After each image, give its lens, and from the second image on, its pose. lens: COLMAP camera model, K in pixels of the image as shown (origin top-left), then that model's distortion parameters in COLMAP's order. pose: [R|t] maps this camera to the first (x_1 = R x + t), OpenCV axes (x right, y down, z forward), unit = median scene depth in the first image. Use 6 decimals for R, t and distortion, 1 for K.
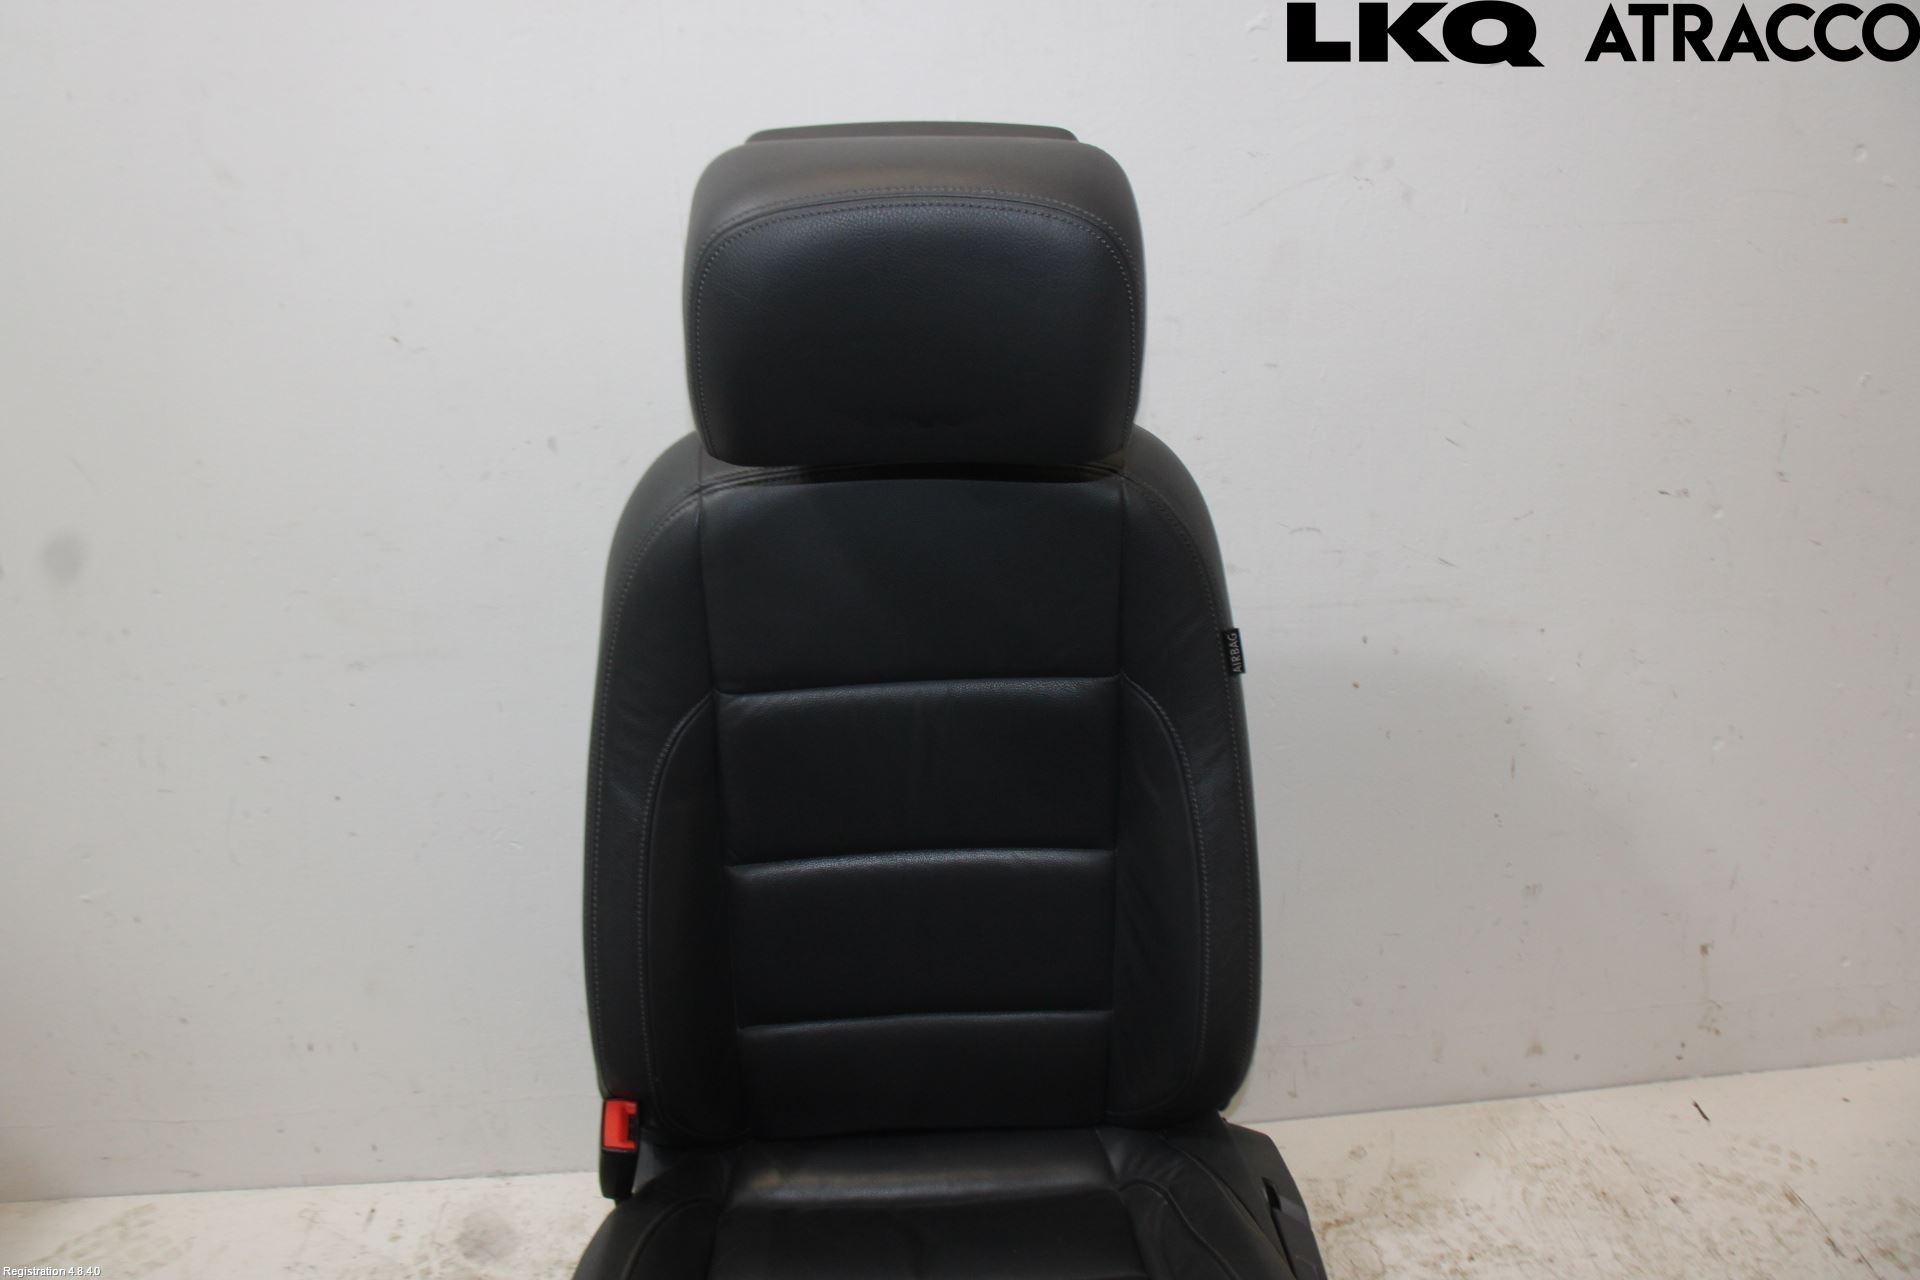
lens RADIAL K [[1587.5, 0, 940.8], [0, 1587.5, 611.2], [0, 0, 1]] dist [-0.170425, 0.141003]
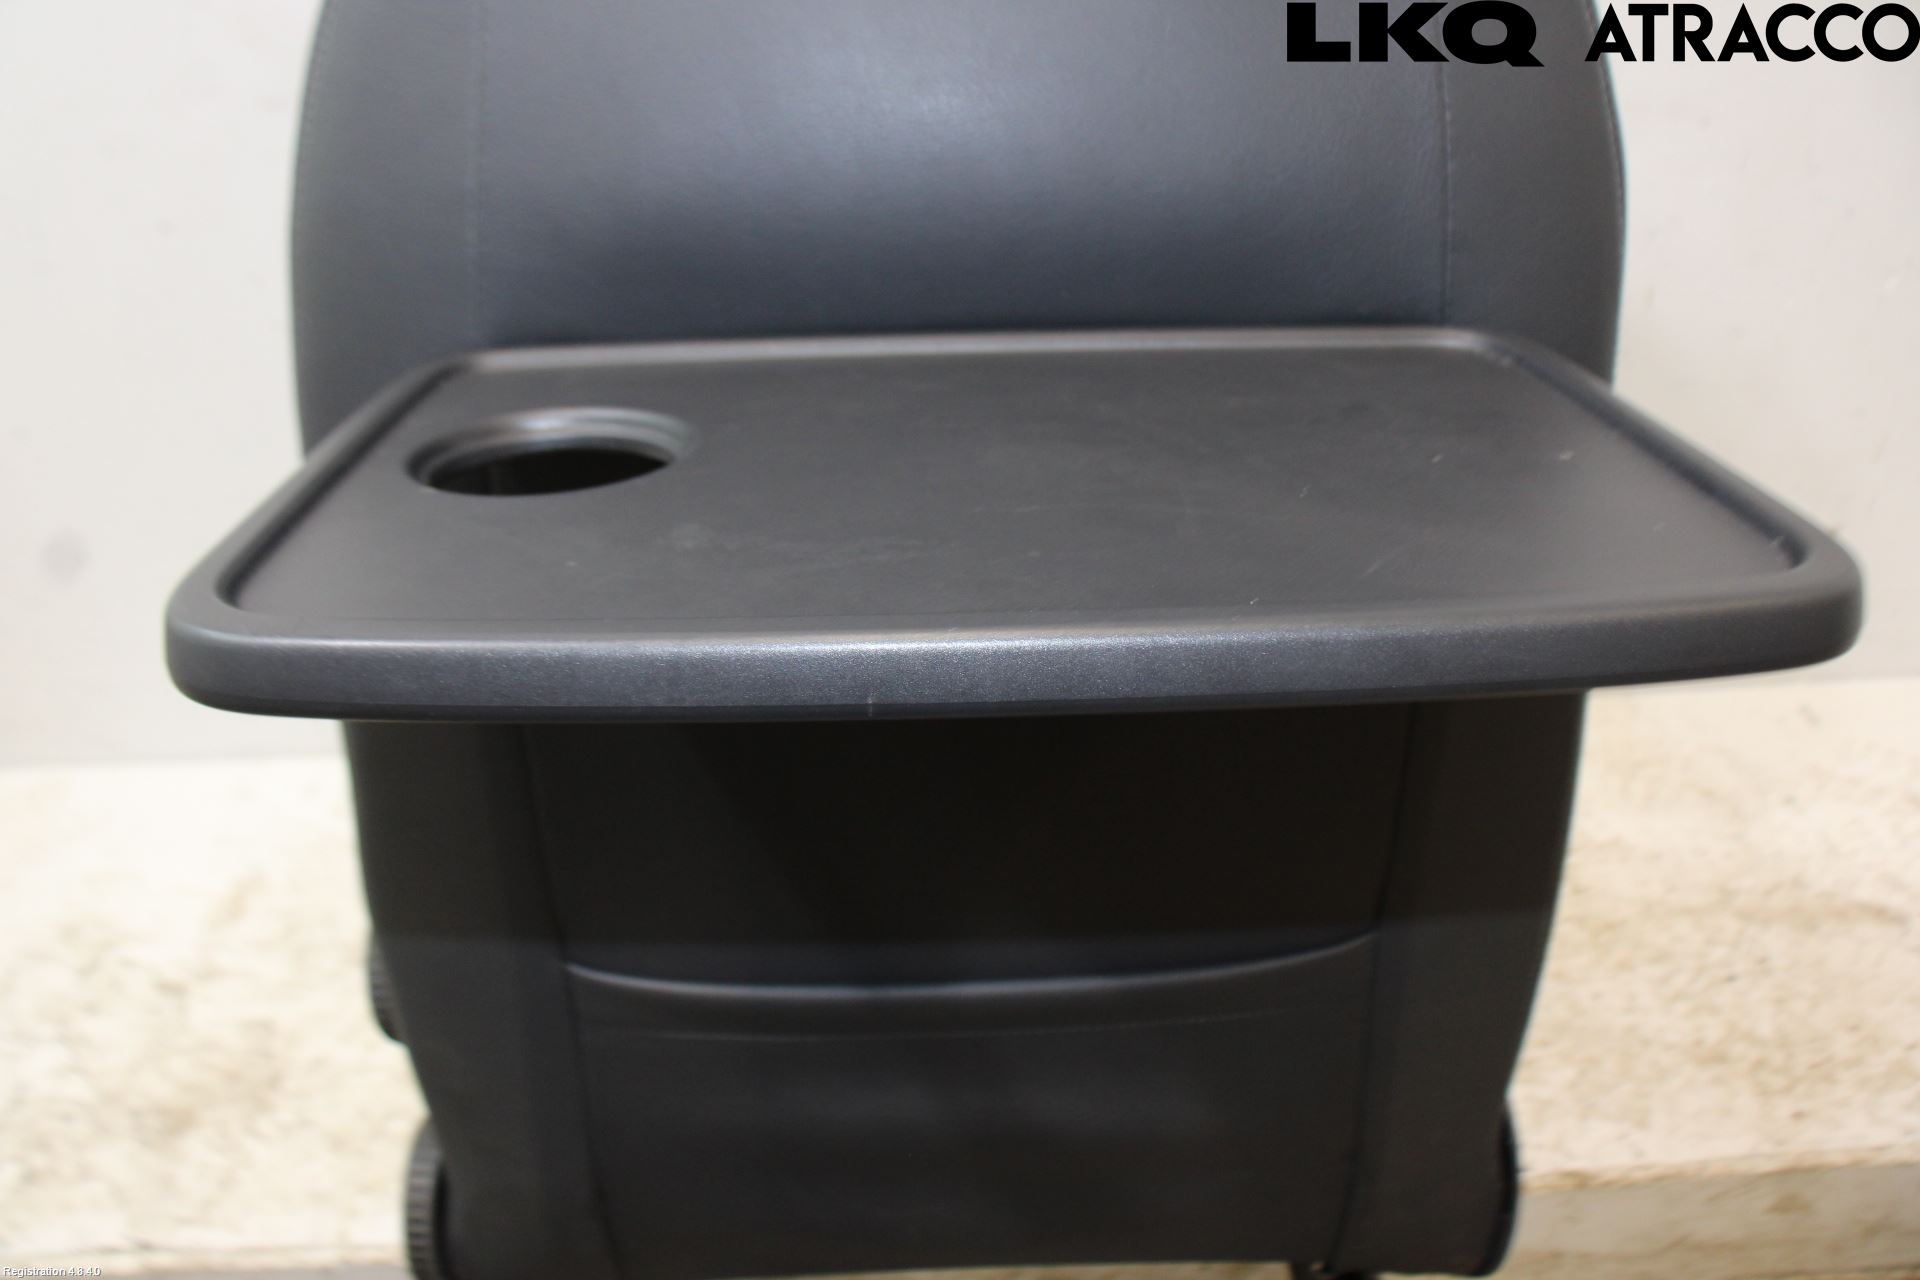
lens RADIAL K [[1540.3, 0, 942.0], [0, 1540.3, 614.4], [0, 0, 1]] dist [-0.106505, 0.054059]
pose [[0.999469, 0.023881, 0.022154, -0.035910], [-0.027412, 0.984013, 0.175977, 0.142368], [-0.017597, -0.176491, 0.984145, 0.167389]]
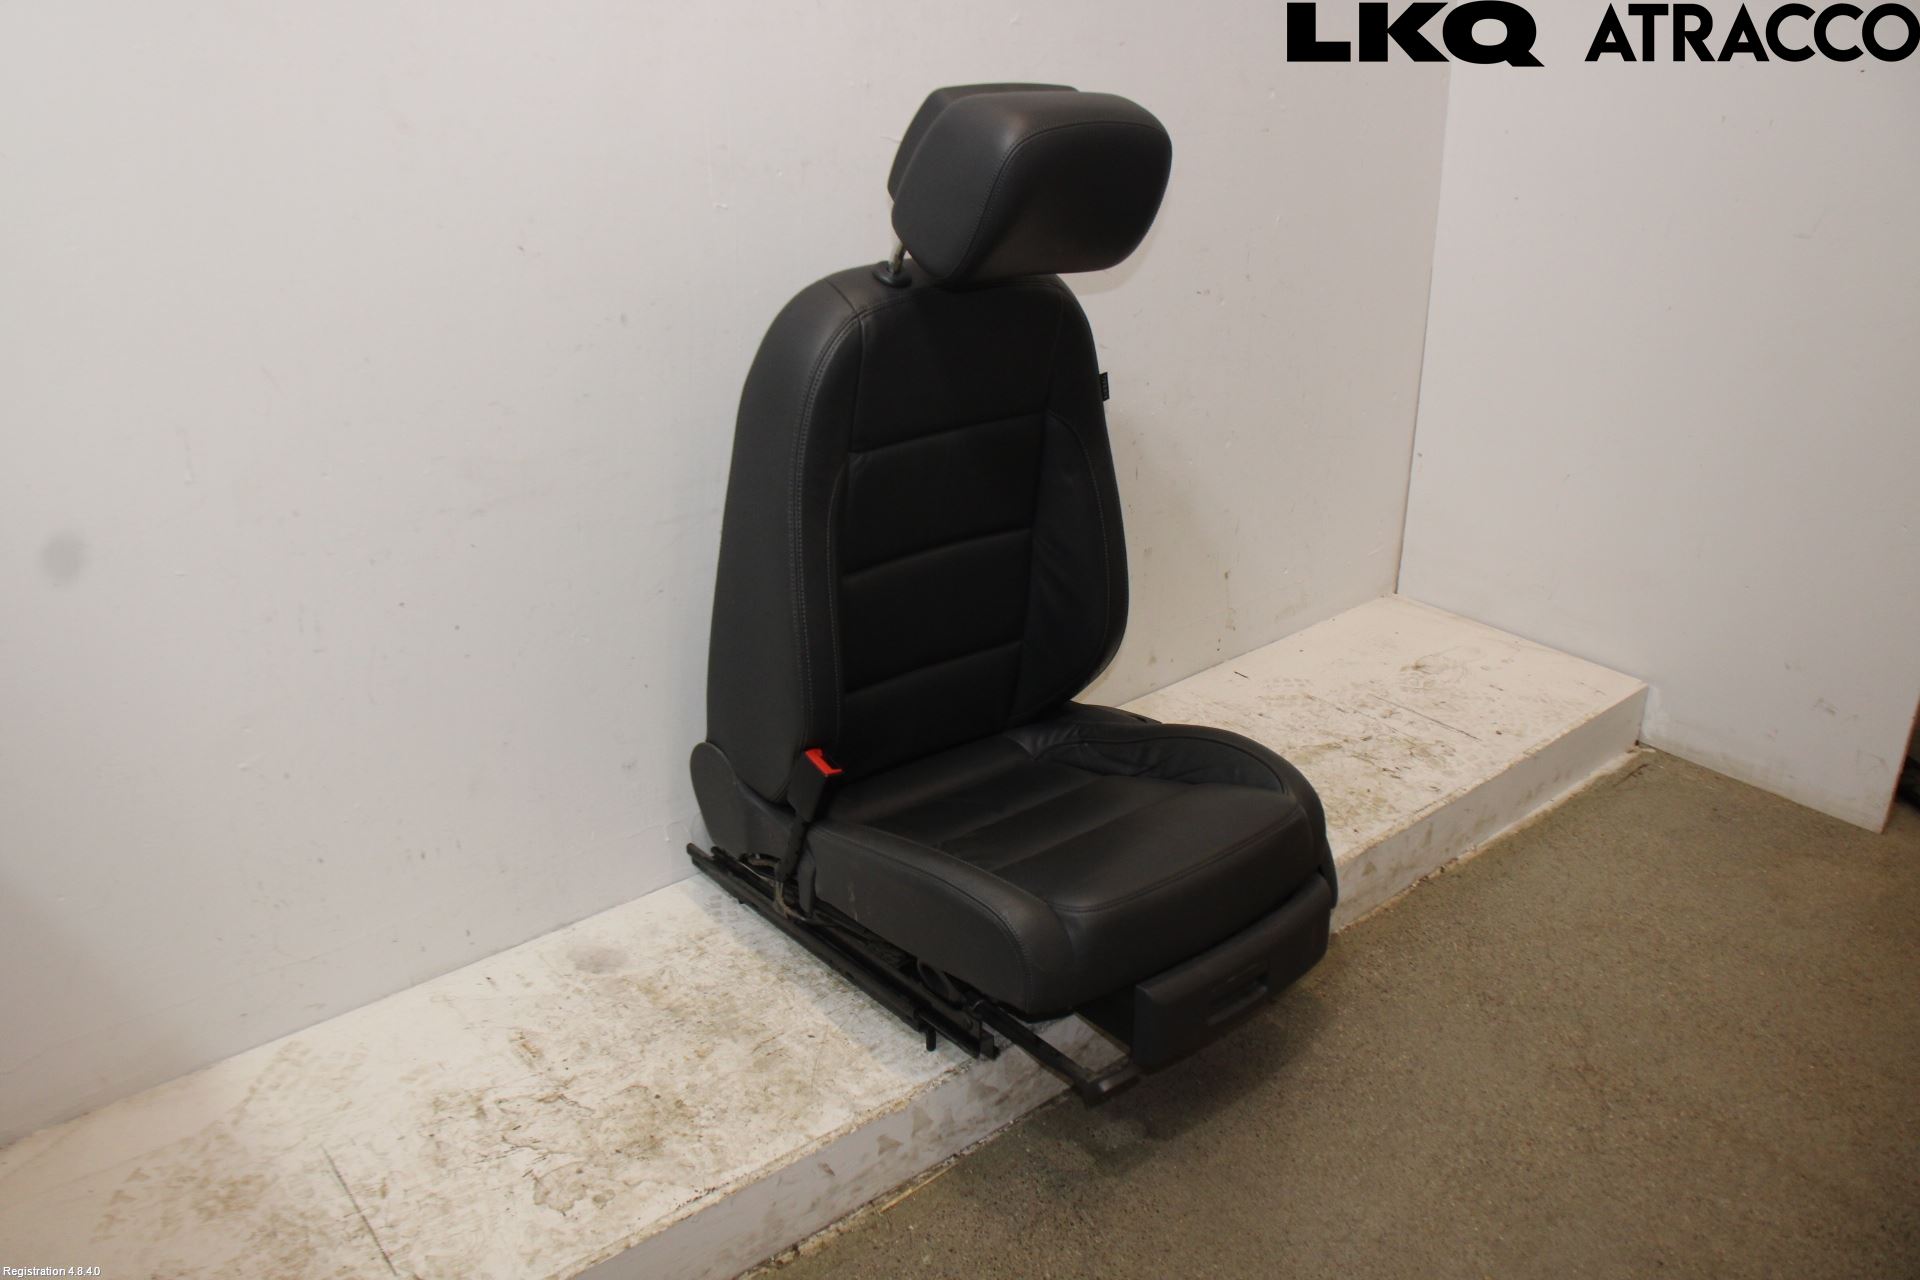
lens RADIAL K [[1587.5, 0, 958.9], [0, 1587.5, 601.6], [0, 0, 1]] dist [-0.170425, 0.141003]
pose [[0.804507, -0.188898, 0.563104, -0.755574], [0.178055, 0.981177, 0.074757, 0.077151], [-0.566626, 0.040121, 0.822998, -0.255948]]
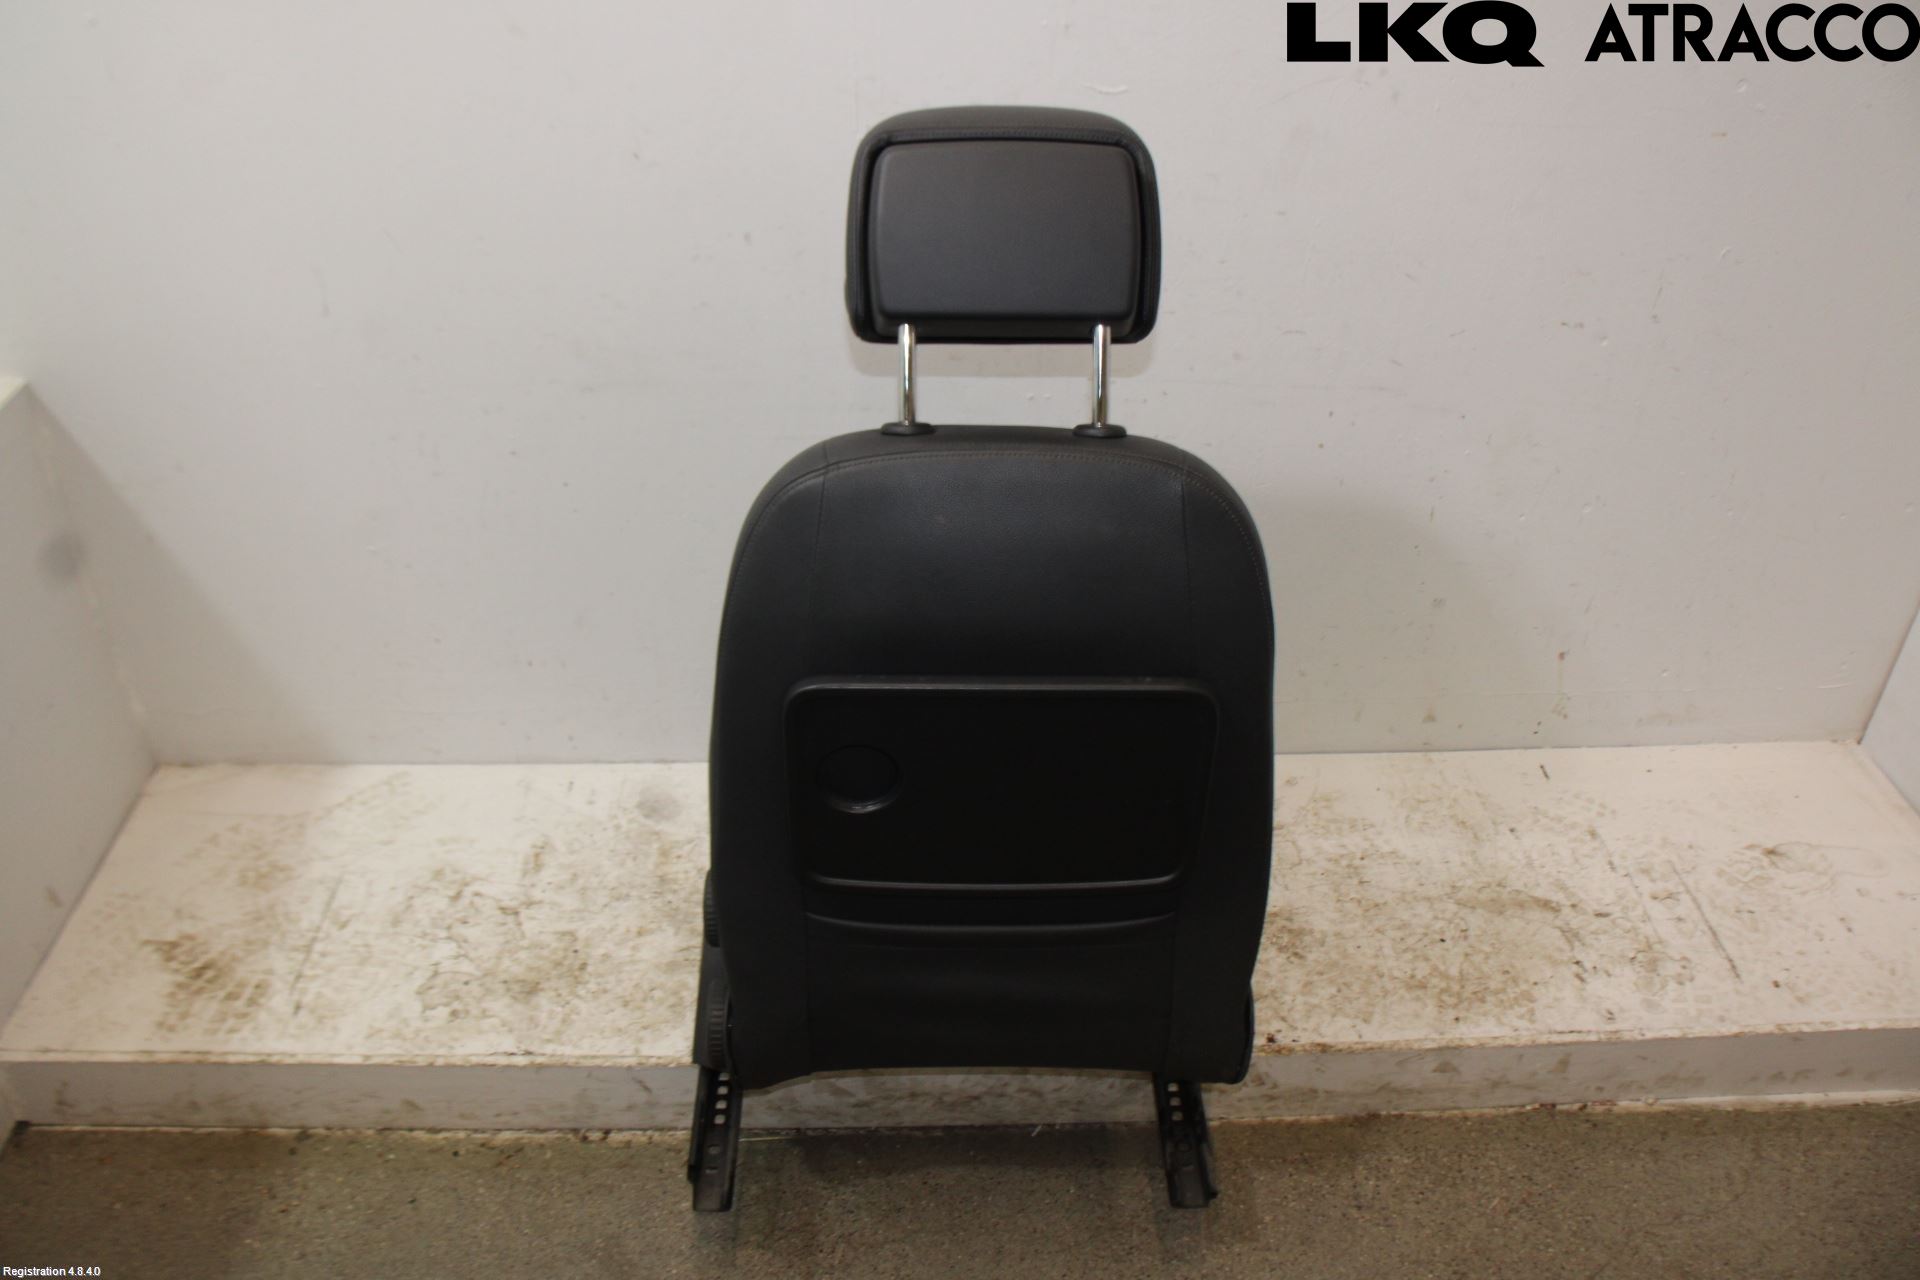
lens RADIAL K [[1587.5, 0, 947.6], [0, 1587.5, 615.4], [0, 0, 1]] dist [-0.170425, 0.141003]
pose [[0.998101, 0.060023, 0.013831, -0.068589], [-0.061596, 0.972466, 0.224755, -0.095320], [0.000041, -0.225180, 0.974317, -0.355191]]
